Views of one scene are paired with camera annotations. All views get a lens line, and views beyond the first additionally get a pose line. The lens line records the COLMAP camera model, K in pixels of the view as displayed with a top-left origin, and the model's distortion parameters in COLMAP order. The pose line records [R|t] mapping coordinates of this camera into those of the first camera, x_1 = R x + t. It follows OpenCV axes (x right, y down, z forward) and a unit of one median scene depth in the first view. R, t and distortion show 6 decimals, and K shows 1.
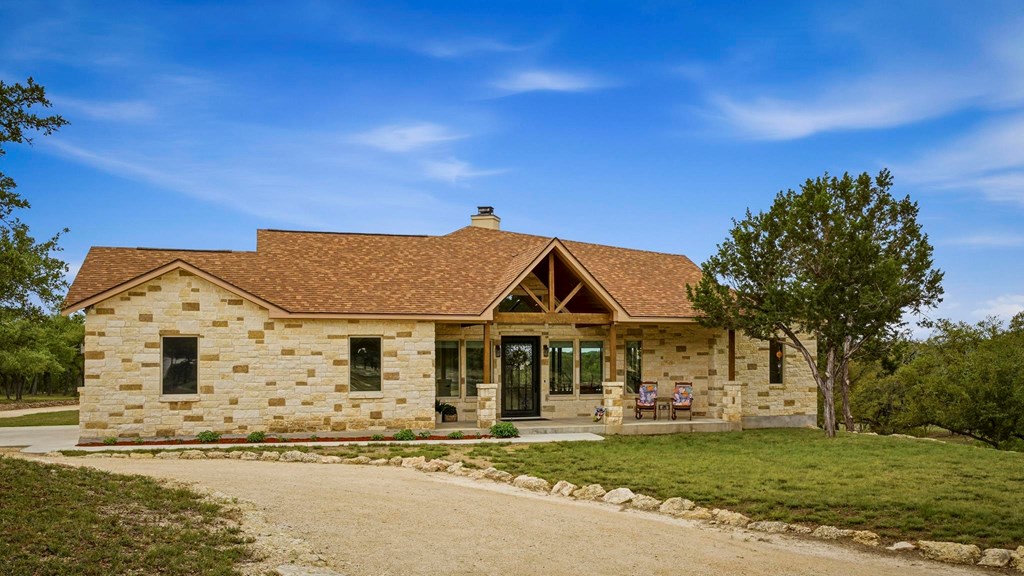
lens RADIAL K [[493.2, 0, 512.0], [0, 493.2, 288.0], [0, 0, 1]] dist [0.001121, 0.000310]
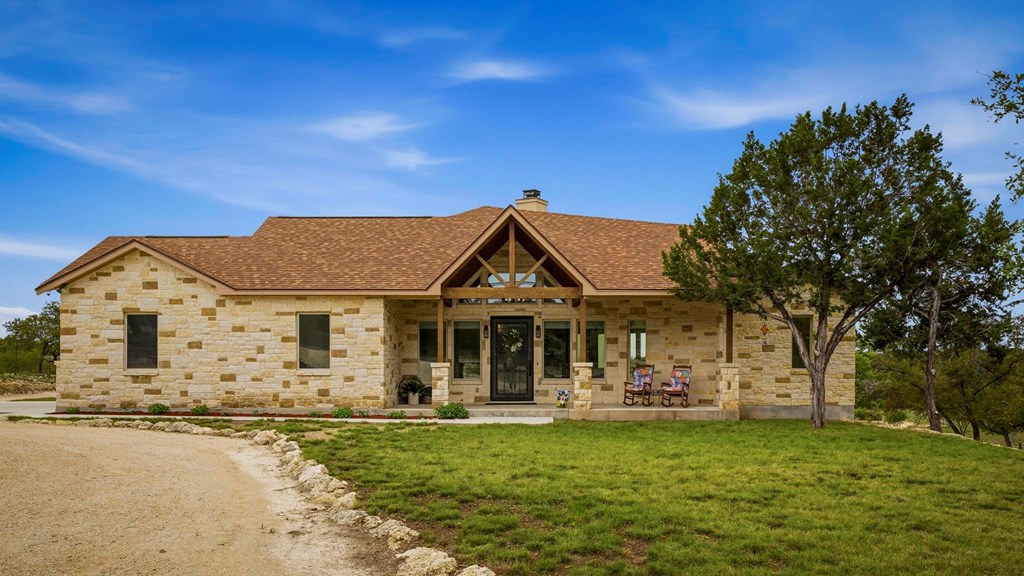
lens RADIAL K [[493.2, 0, 512.0], [0, 493.2, 288.0], [0, 0, 1]] dist [0.001121, 0.000310]
pose [[0.983583, -0.019301, -0.179423, 0.280325], [0.022571, 0.999614, 0.016201, 0.041925], [0.179041, -0.019984, 0.983639, 0.103432]]
